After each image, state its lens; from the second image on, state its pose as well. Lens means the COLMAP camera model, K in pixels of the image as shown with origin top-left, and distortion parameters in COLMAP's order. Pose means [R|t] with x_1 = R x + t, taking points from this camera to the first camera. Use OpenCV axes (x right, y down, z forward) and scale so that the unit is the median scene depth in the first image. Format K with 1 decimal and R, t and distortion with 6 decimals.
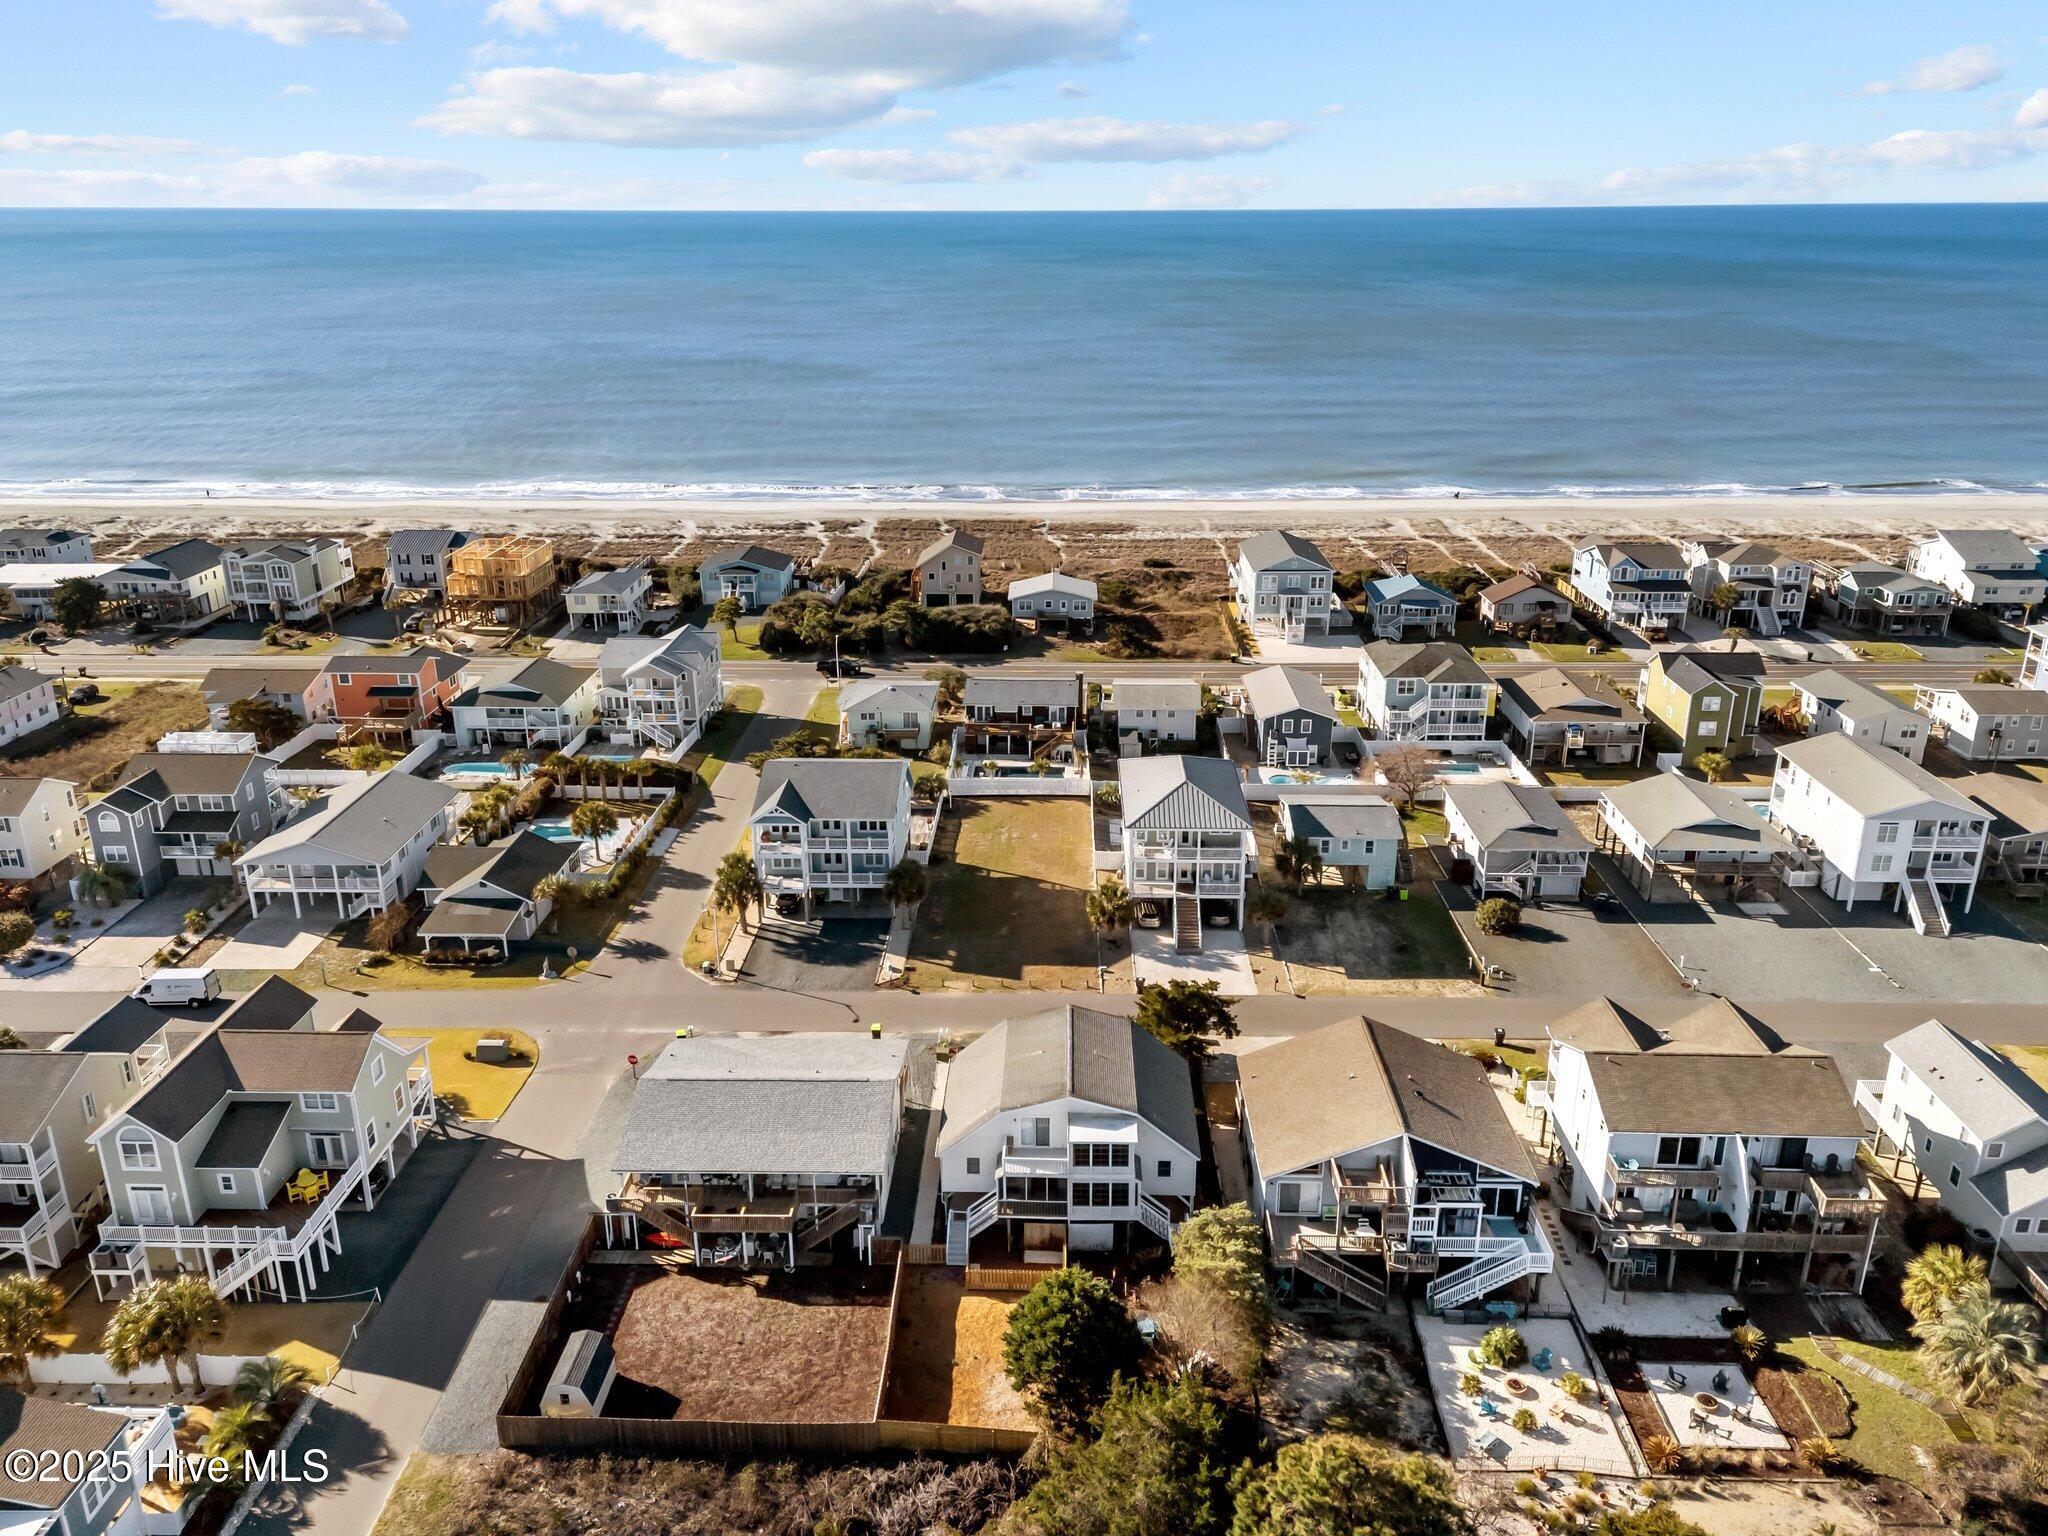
lens RADIAL K [[1549.5, 0, 1027.8], [0, 1549.5, 764.4], [0, 0, 1]] dist [0.052776, -0.038521]
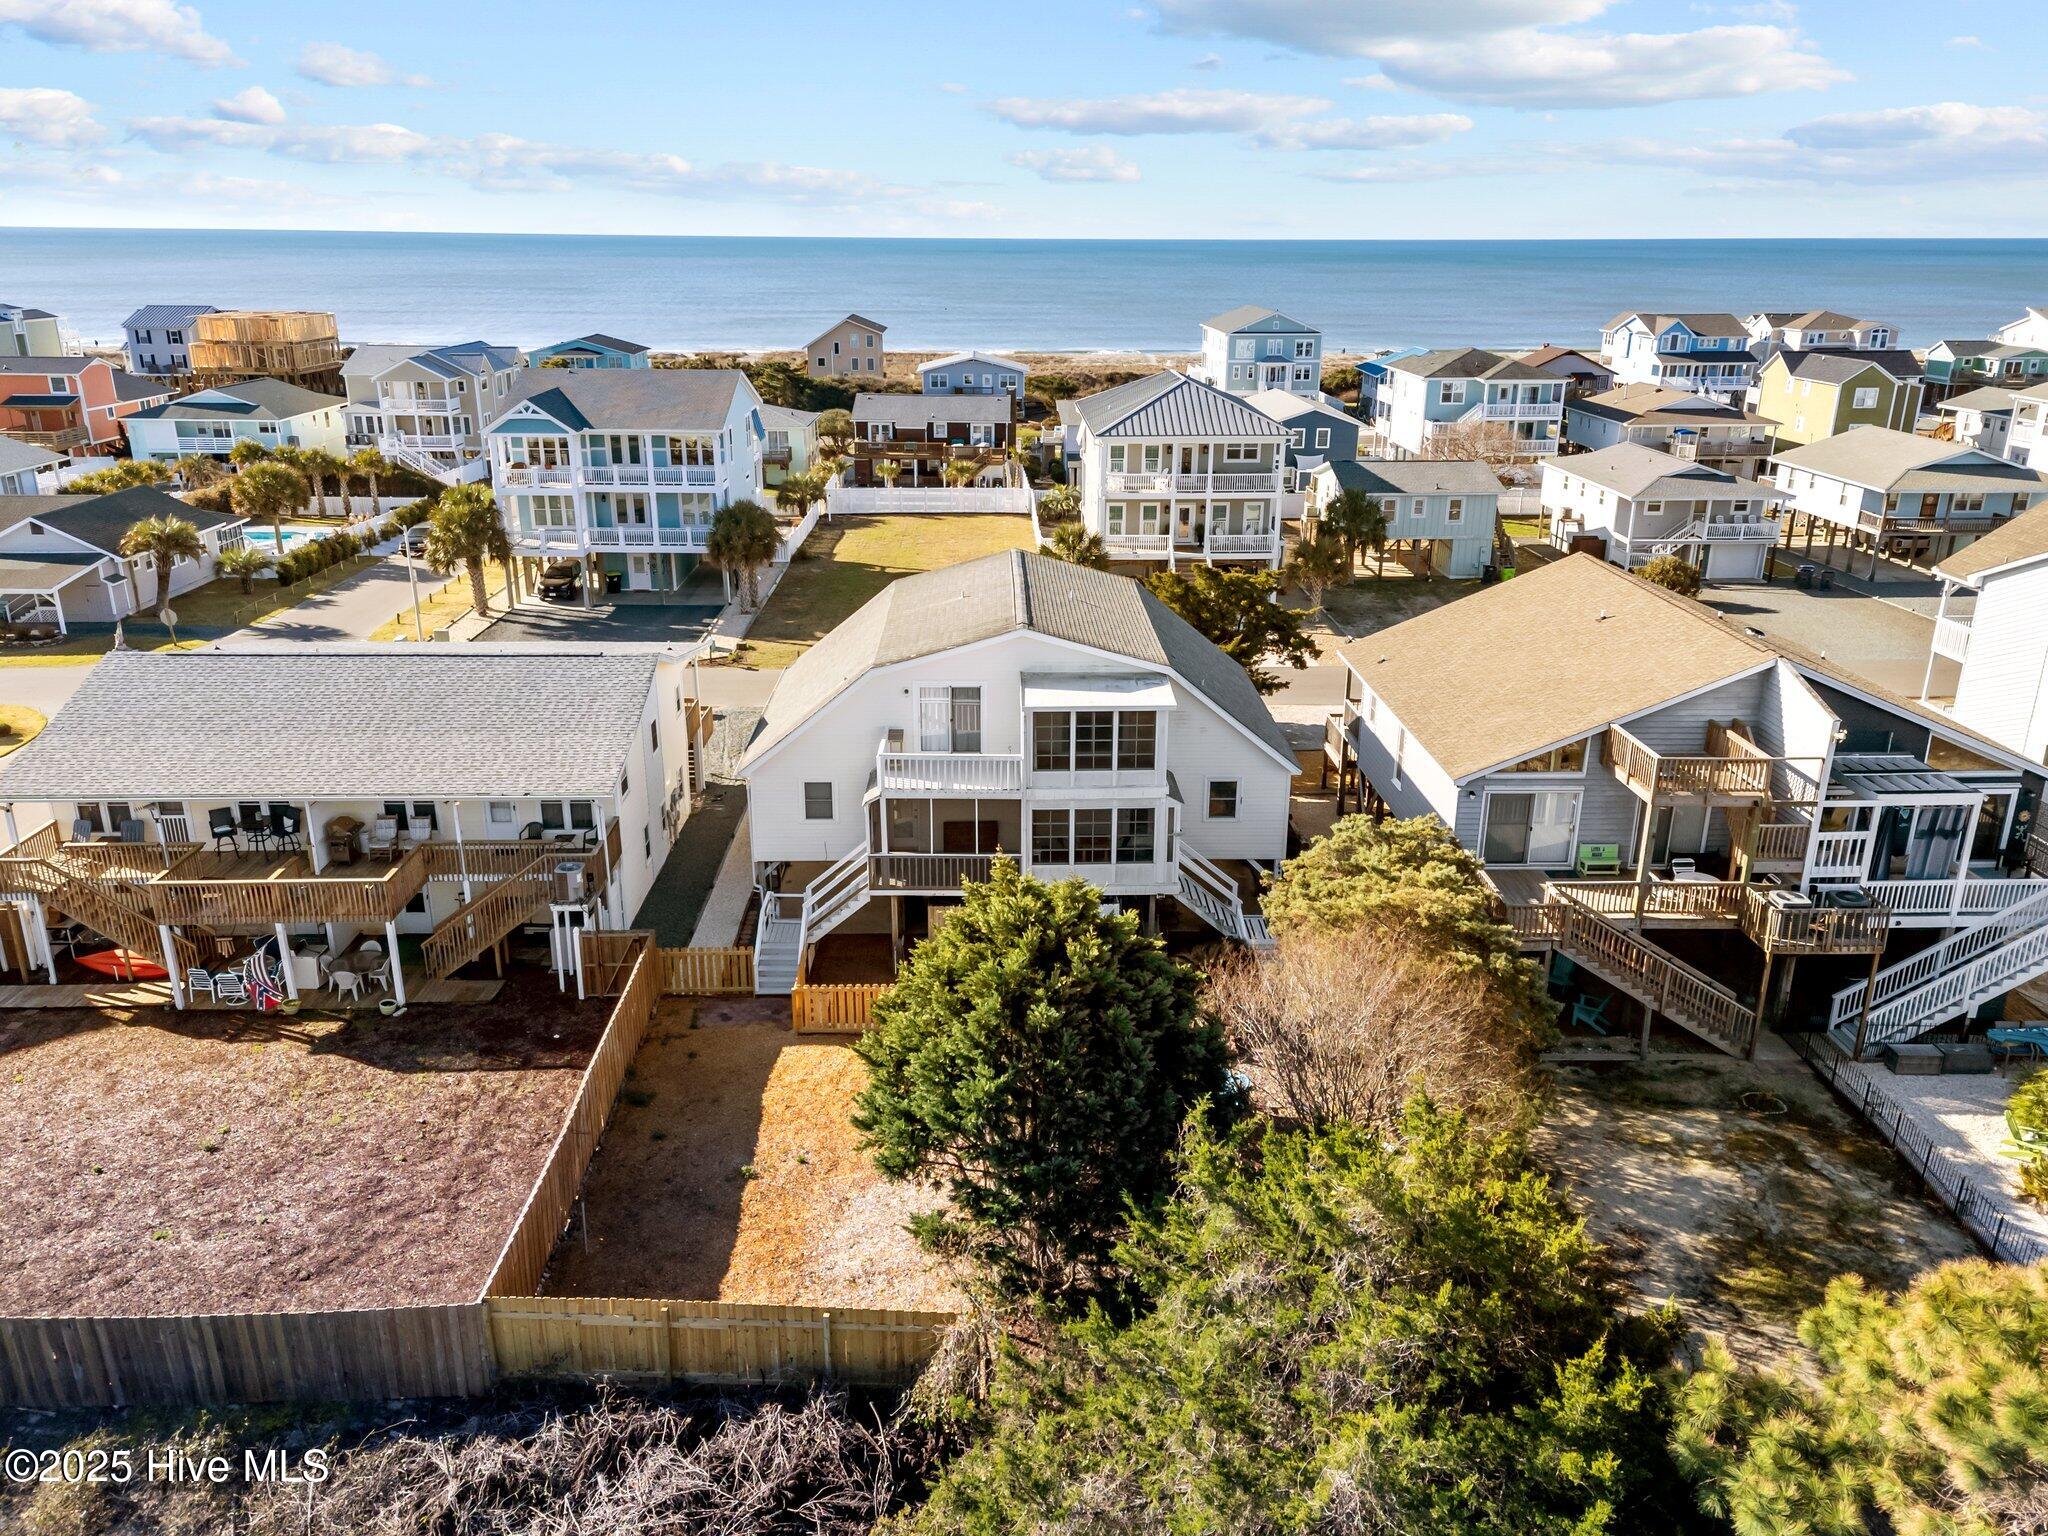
lens RADIAL K [[1549.5, 0, 1025.4], [0, 1549.5, 758.6], [0, 0, 1]] dist [0.052776, -0.038521]
pose [[0.998750, -0.012006, 0.048513, 0.005105], [0.012268, 0.999912, -0.005115, 0.260230], [-0.048447, 0.005703, 0.998809, 0.556118]]
